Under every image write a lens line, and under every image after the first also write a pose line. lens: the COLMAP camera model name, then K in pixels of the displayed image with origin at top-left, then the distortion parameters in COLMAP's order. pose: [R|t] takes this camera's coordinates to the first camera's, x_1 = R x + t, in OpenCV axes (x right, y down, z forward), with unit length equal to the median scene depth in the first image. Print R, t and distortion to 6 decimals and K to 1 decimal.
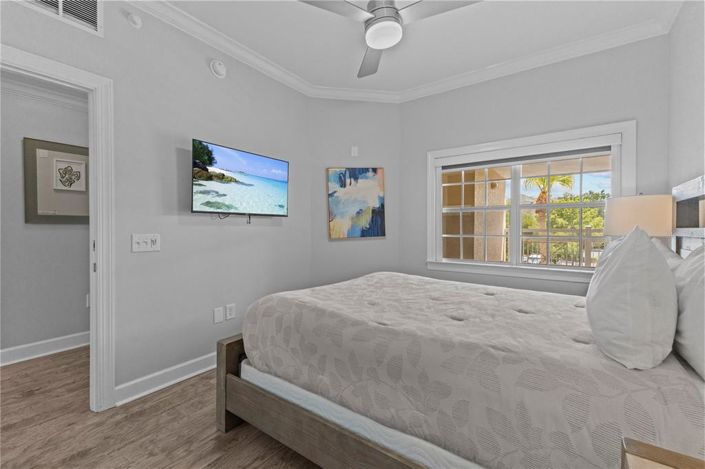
lens RADIAL K [[310.7, 0, 354.1], [0, 310.7, 231.0], [0, 0, 1]] dist [0.003893, 0.000205]
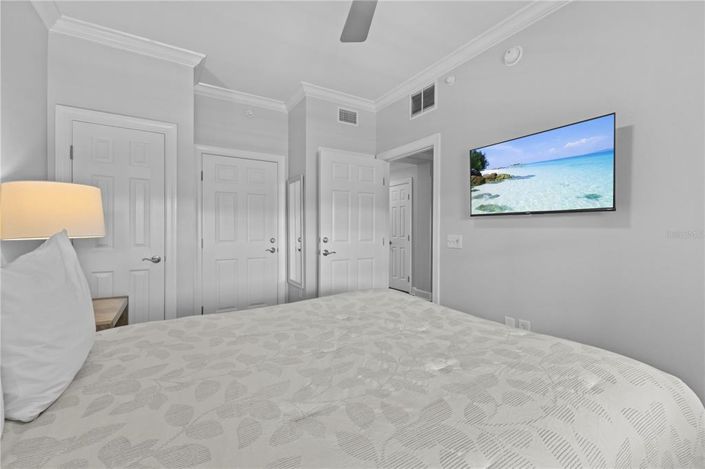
lens RADIAL K [[285.2, 0, 353.6], [0, 285.2, 232.9], [0, 0, 1]] dist [0.000897, 0.000050]
pose [[-0.390279, 0.017011, -0.920539, 0.557174], [-0.008500, 0.999720, 0.022078, -0.019988], [0.920657, 0.016441, -0.390025, 0.964470]]
